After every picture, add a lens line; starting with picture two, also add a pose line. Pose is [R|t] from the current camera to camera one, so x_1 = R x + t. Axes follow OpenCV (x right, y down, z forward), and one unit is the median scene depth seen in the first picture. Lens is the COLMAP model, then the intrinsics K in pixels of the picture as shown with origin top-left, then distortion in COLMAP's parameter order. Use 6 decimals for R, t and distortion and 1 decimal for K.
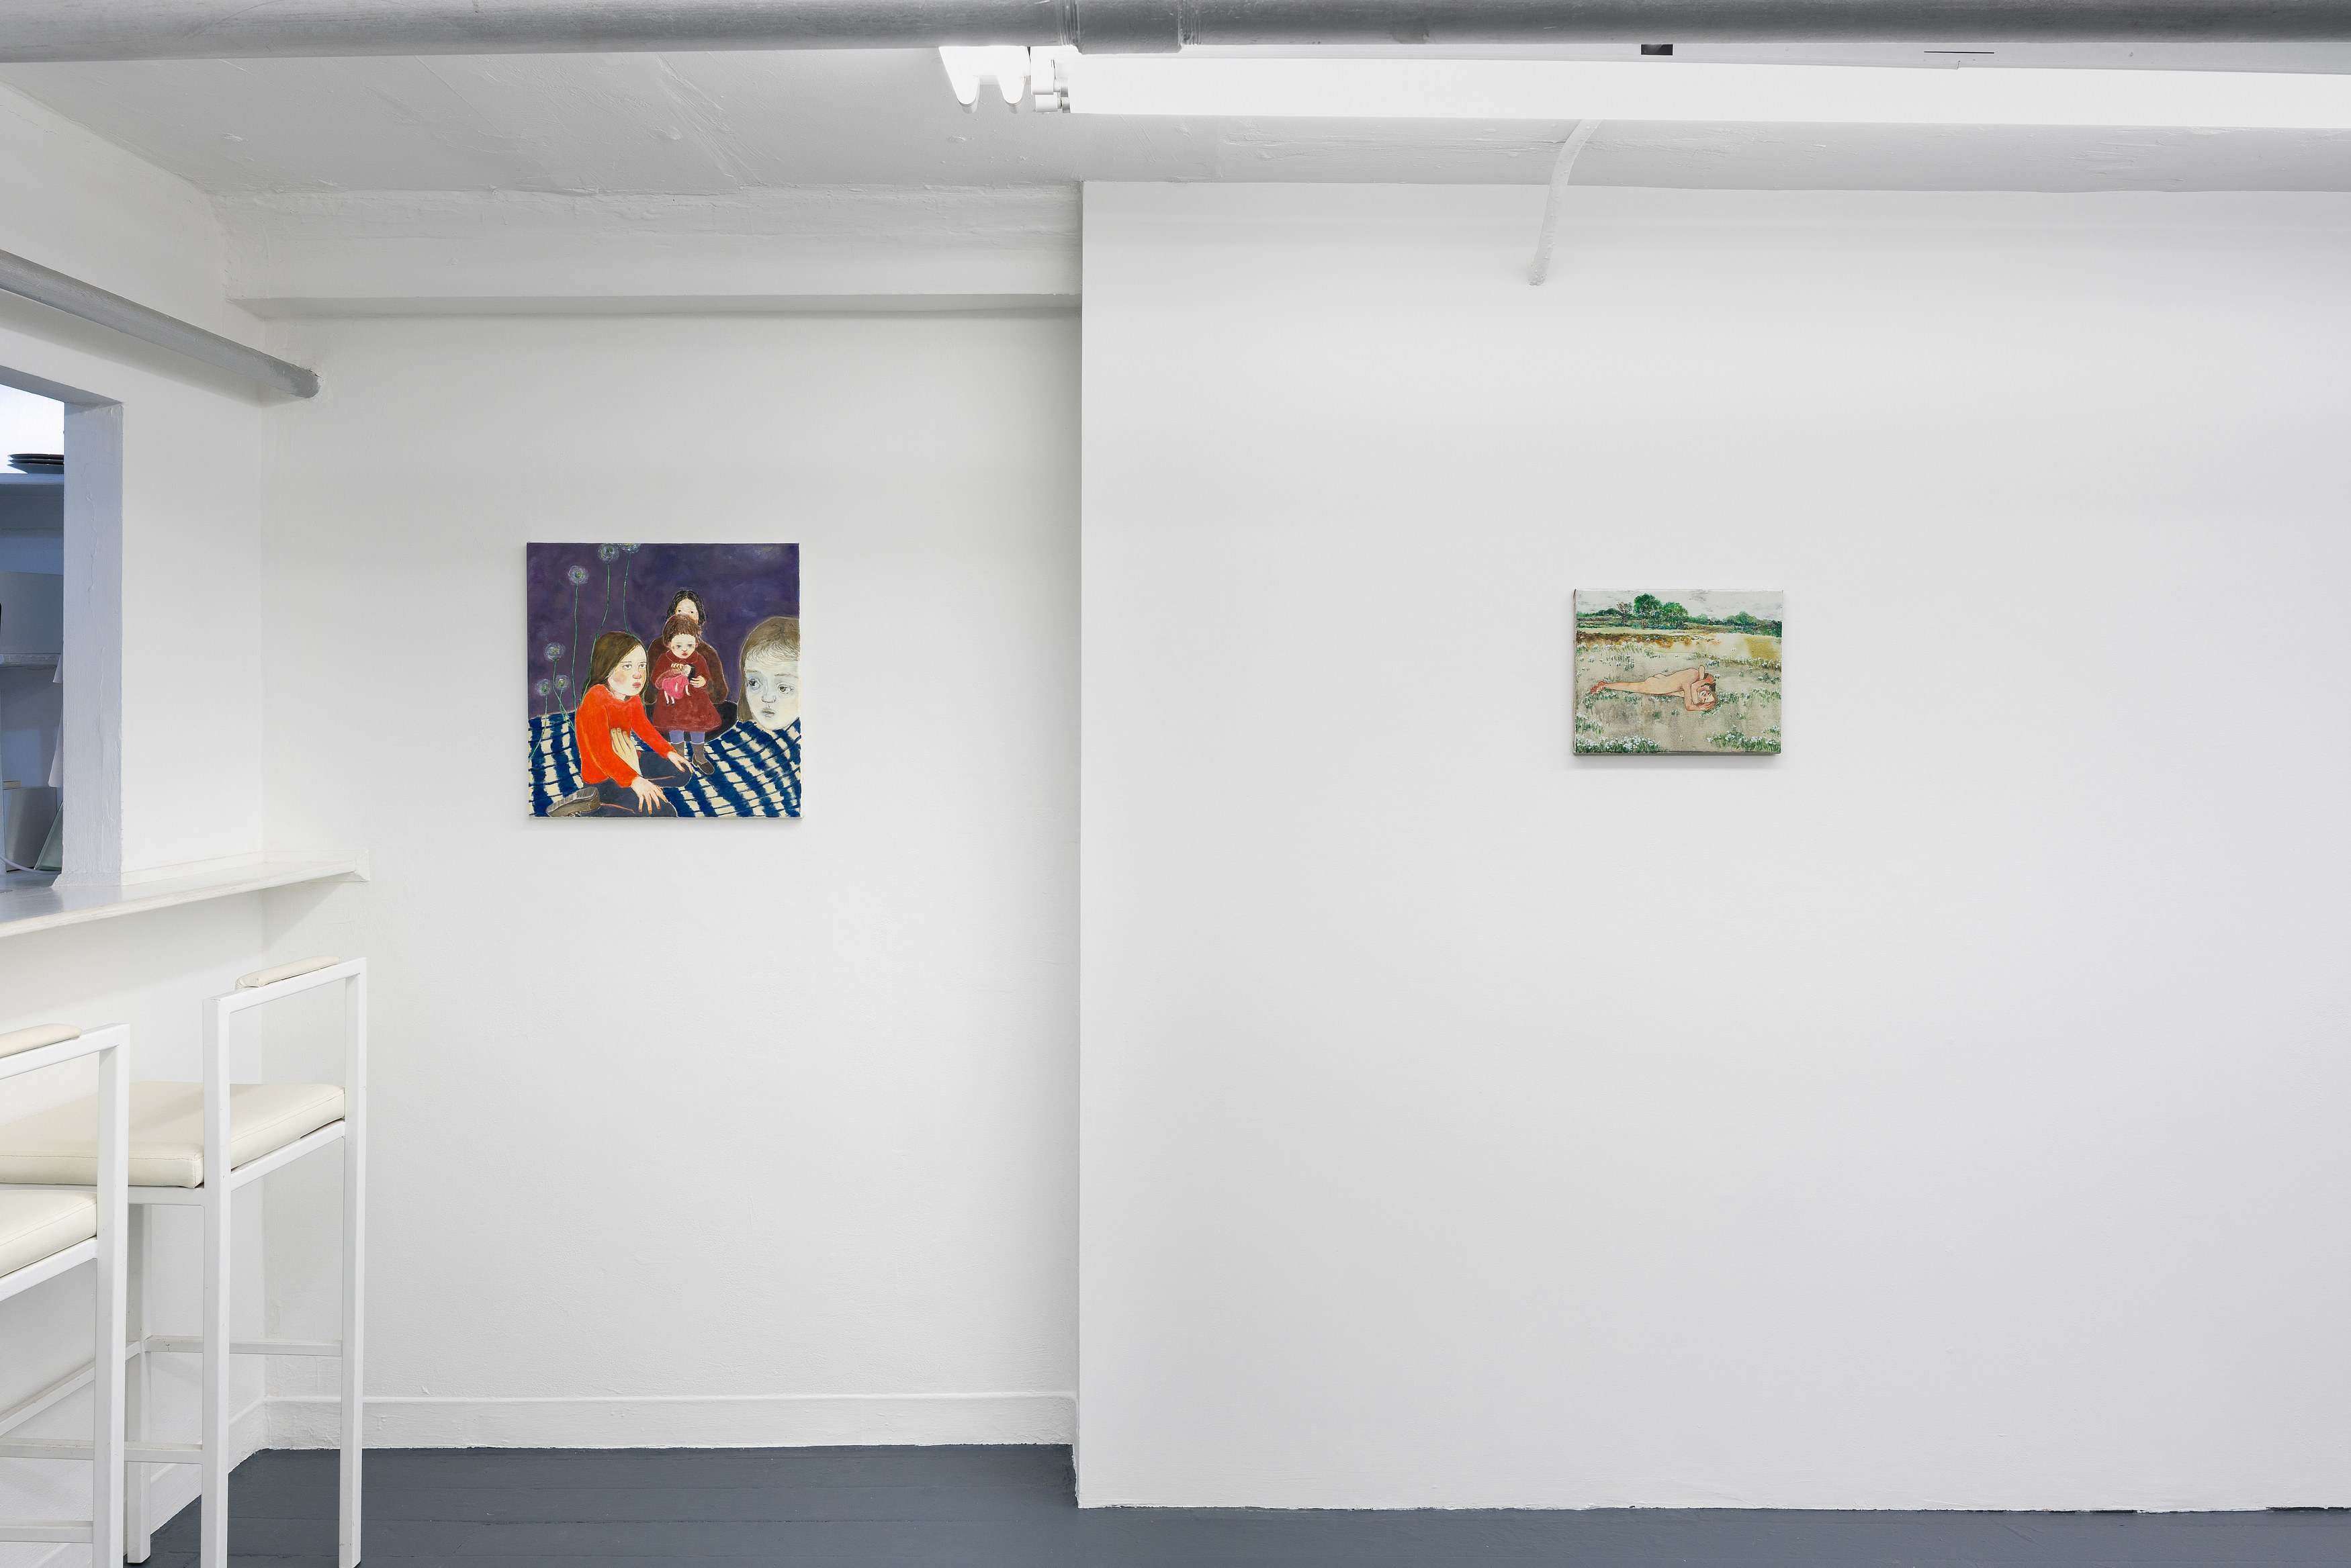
lens RADIAL K [[1608.2, 0, 1175.2], [0, 1608.2, 789.3], [0, 0, 1]] dist [-0.003219, -0.000630]
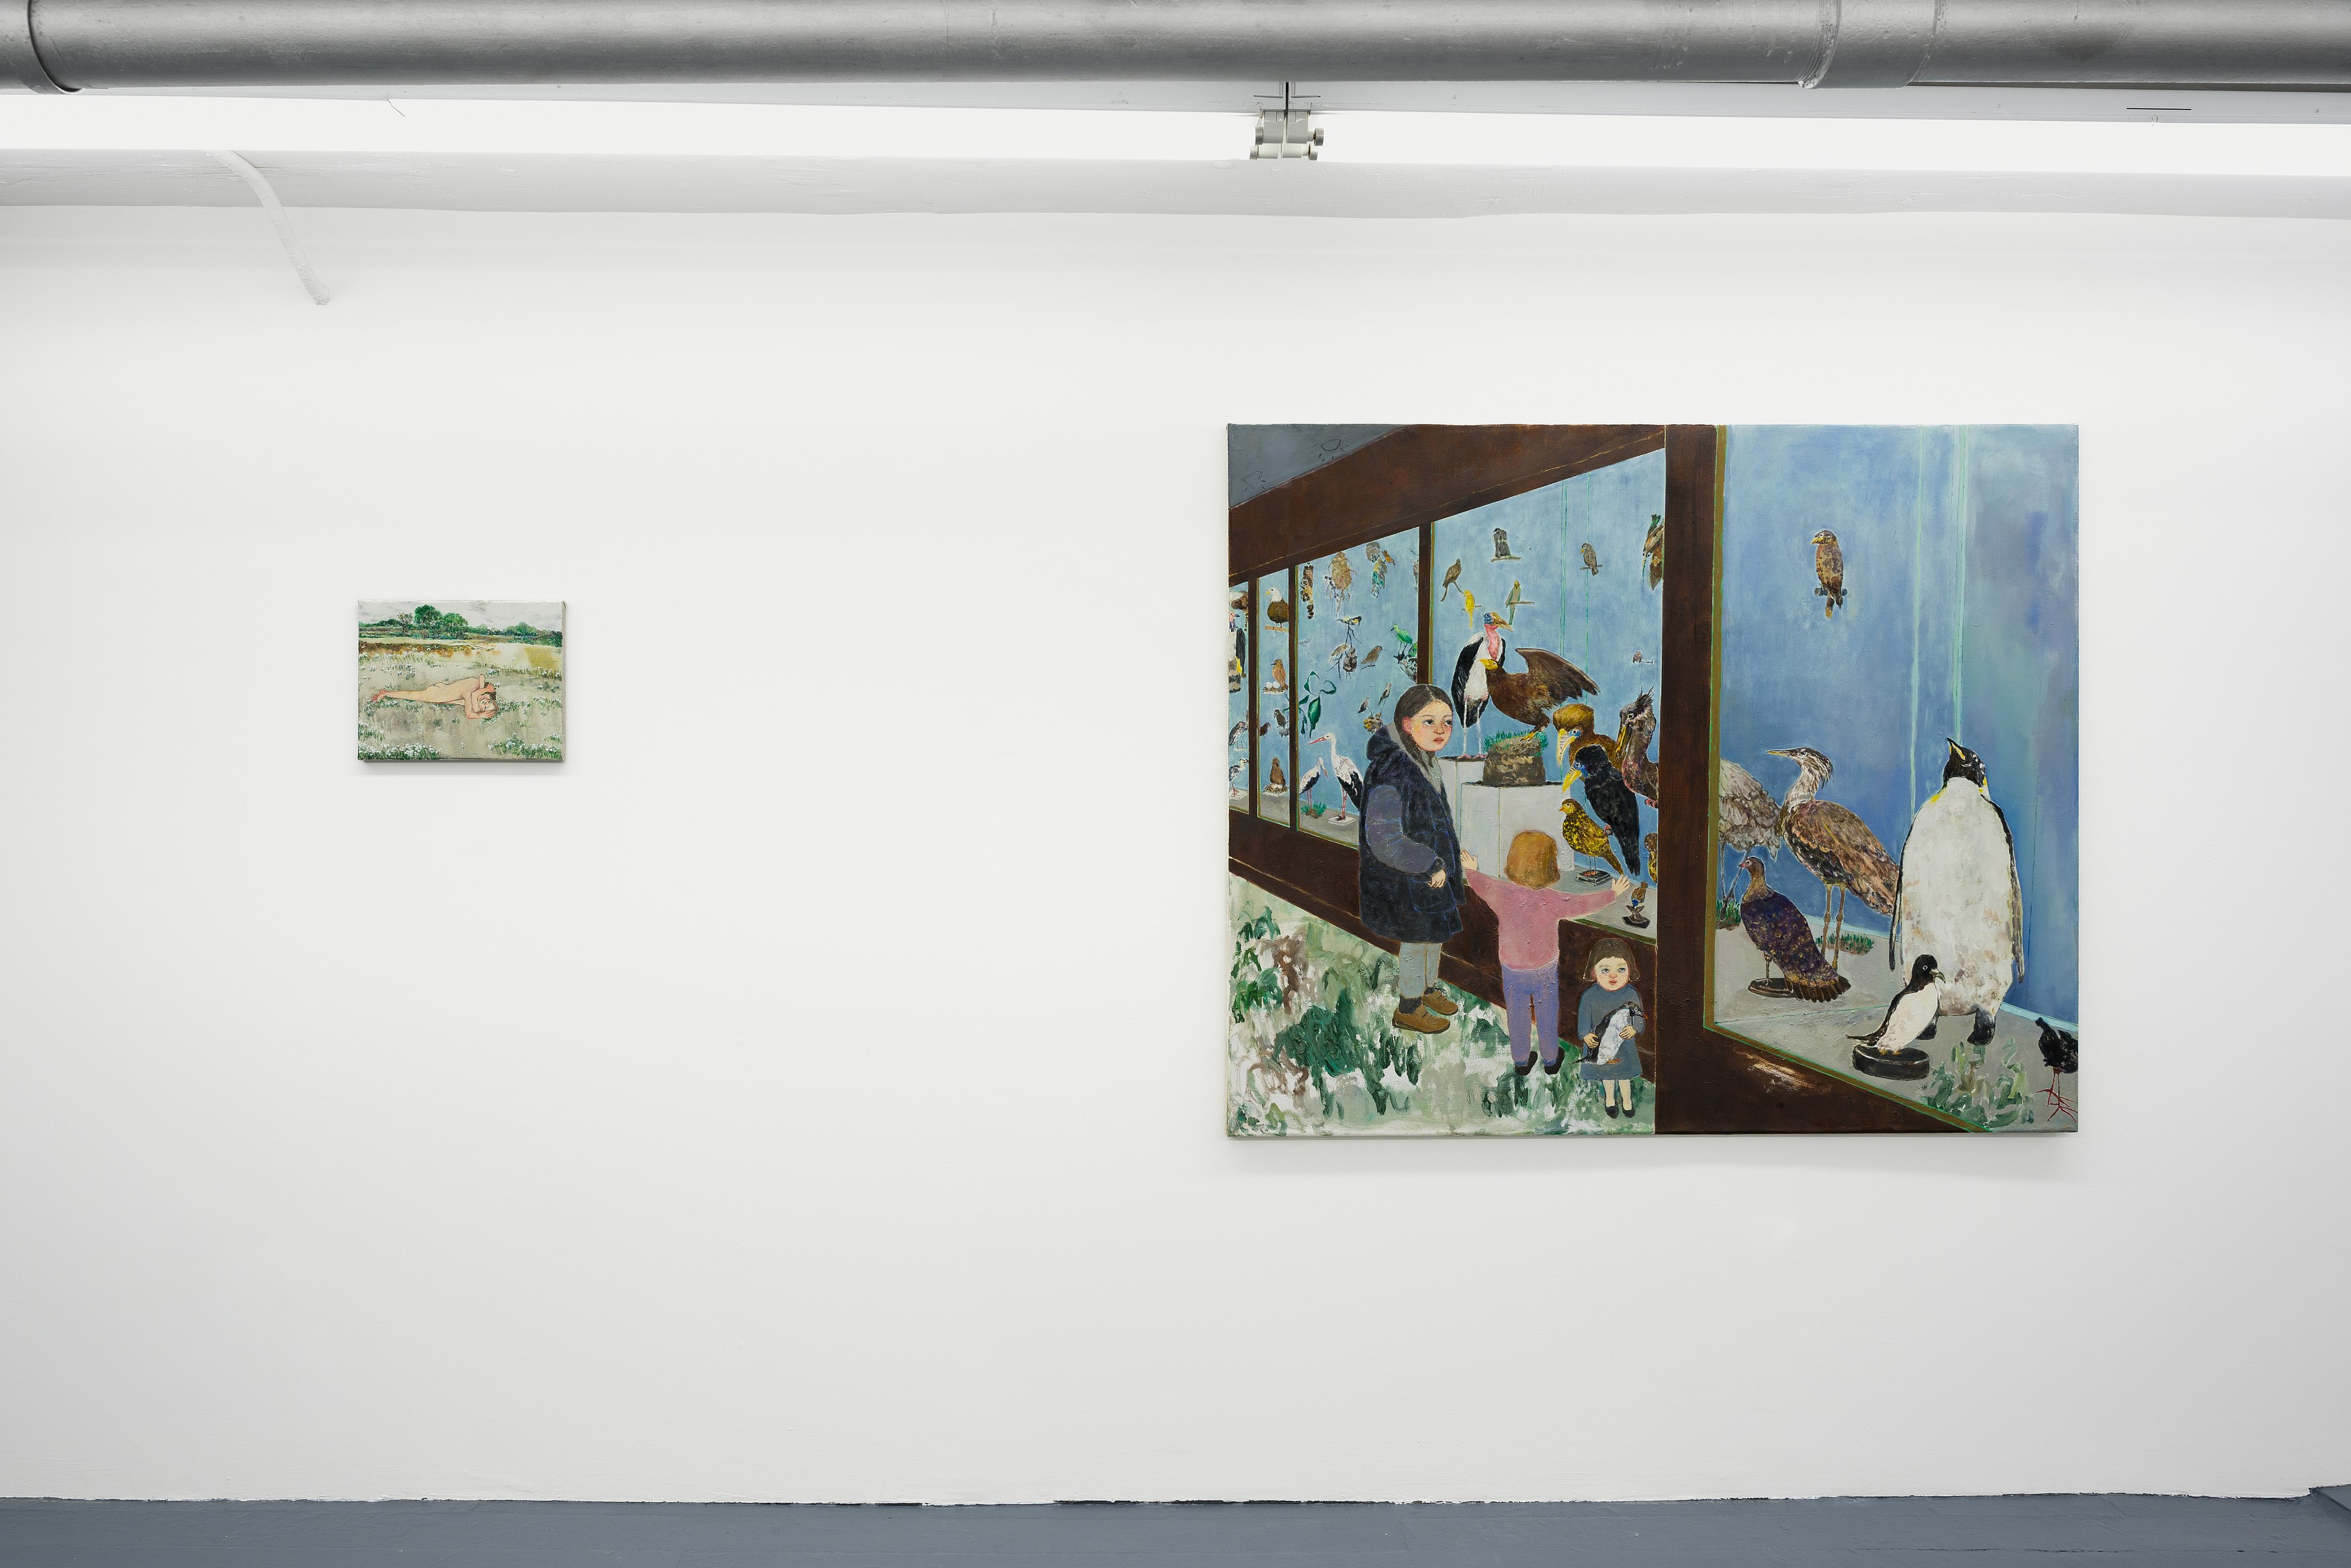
lens RADIAL K [[1608.2, 0, 1176.5], [0, 1608.2, 776.0], [0, 0, 1]] dist [-0.003219, -0.000630]
pose [[0.999992, 0.001389, 0.003667, 0.766287], [-0.001355, 0.999957, -0.009196, -0.003530], [-0.003680, 0.009191, 0.999951, -0.025839]]
